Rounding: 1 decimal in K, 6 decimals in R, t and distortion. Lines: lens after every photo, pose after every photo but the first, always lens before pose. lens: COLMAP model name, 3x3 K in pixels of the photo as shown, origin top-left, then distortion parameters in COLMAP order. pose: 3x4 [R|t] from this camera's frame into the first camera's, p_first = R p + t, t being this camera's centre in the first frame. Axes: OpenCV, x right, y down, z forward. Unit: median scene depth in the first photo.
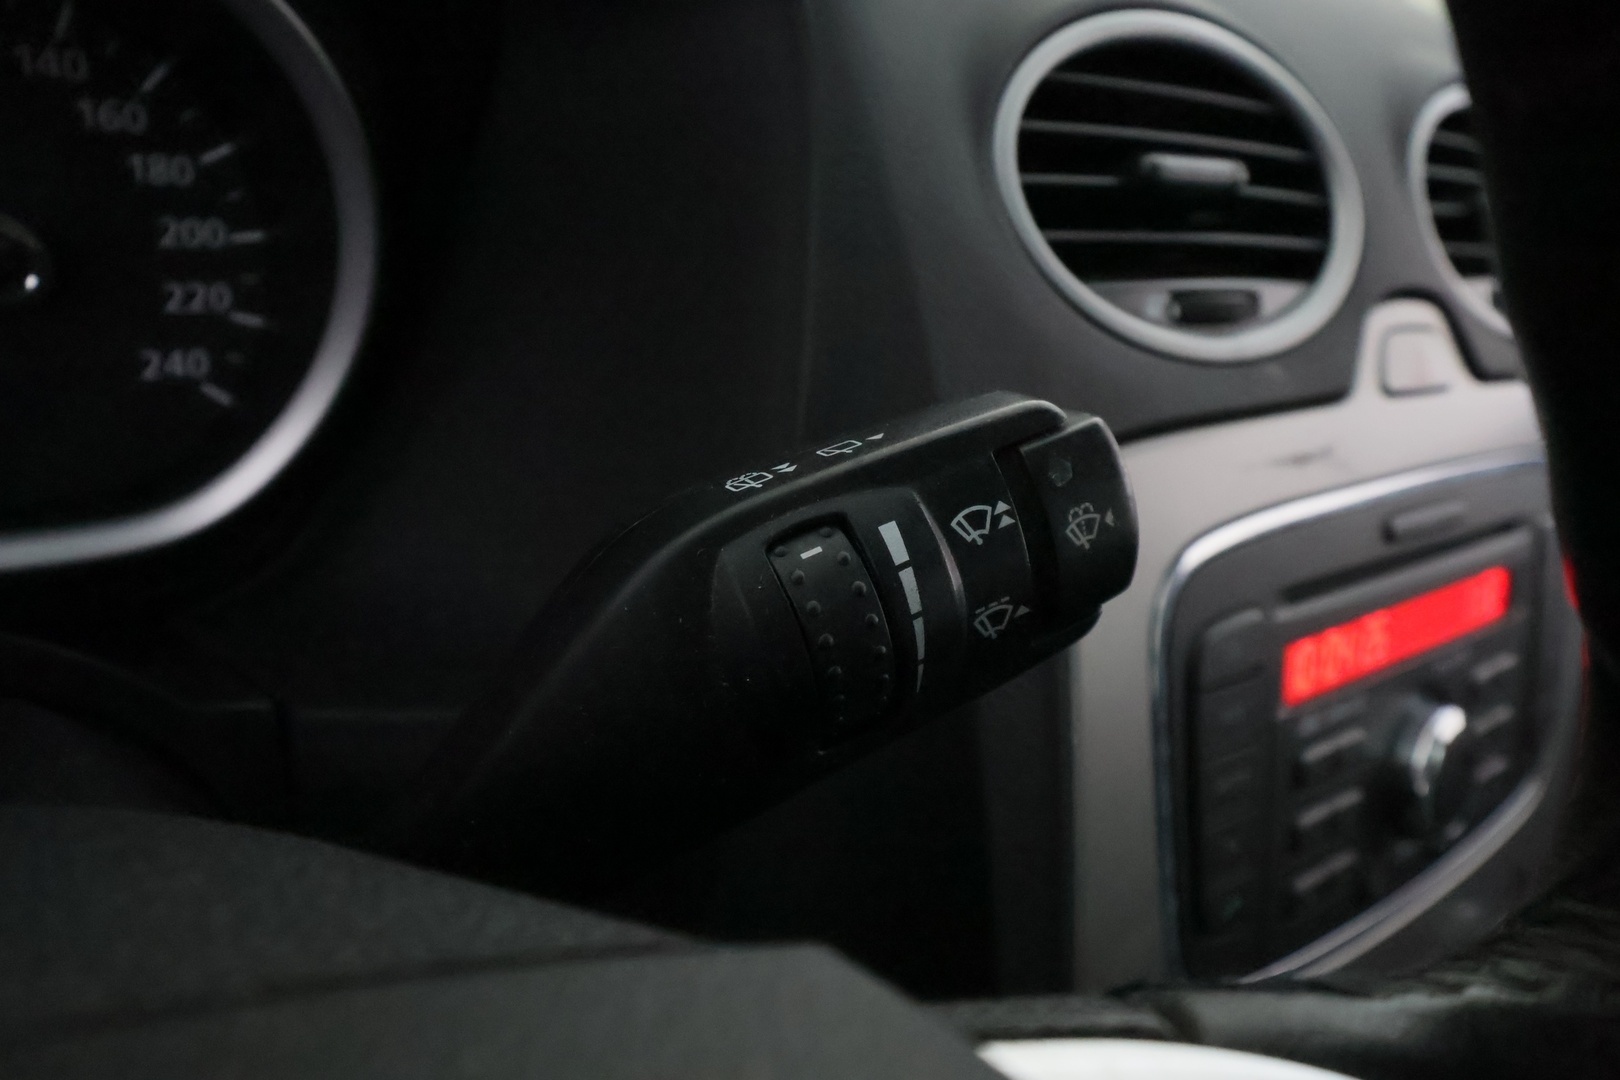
lens RADIAL K [[1334.7, 0, 810.0], [0, 1334.7, 540.0], [0, 0, 1]] dist [0.018334, 0.012947]
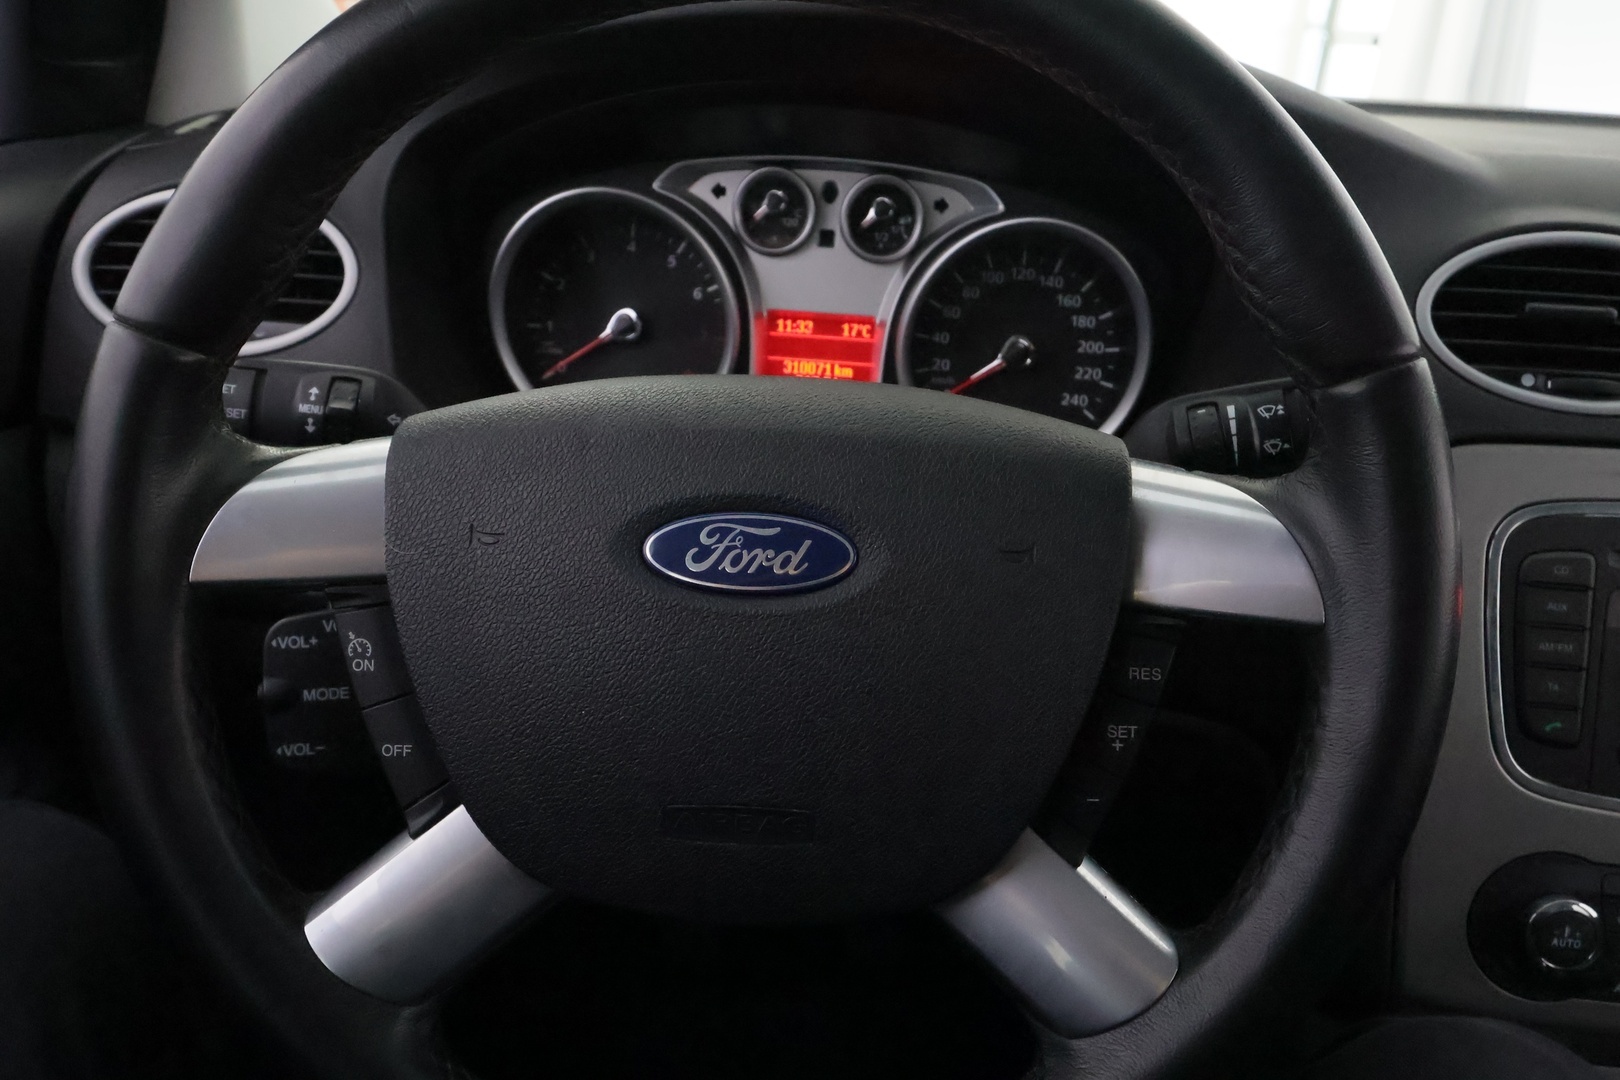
lens RADIAL K [[1334.7, 0, 810.0], [0, 1334.7, 540.0], [0, 0, 1]] dist [0.018334, 0.012947]
pose [[0.735930, 0.092296, -0.670737, 0.835462], [-0.207465, 0.973751, -0.093638, 0.451200], [0.644488, 0.208066, 0.735760, -1.052004]]
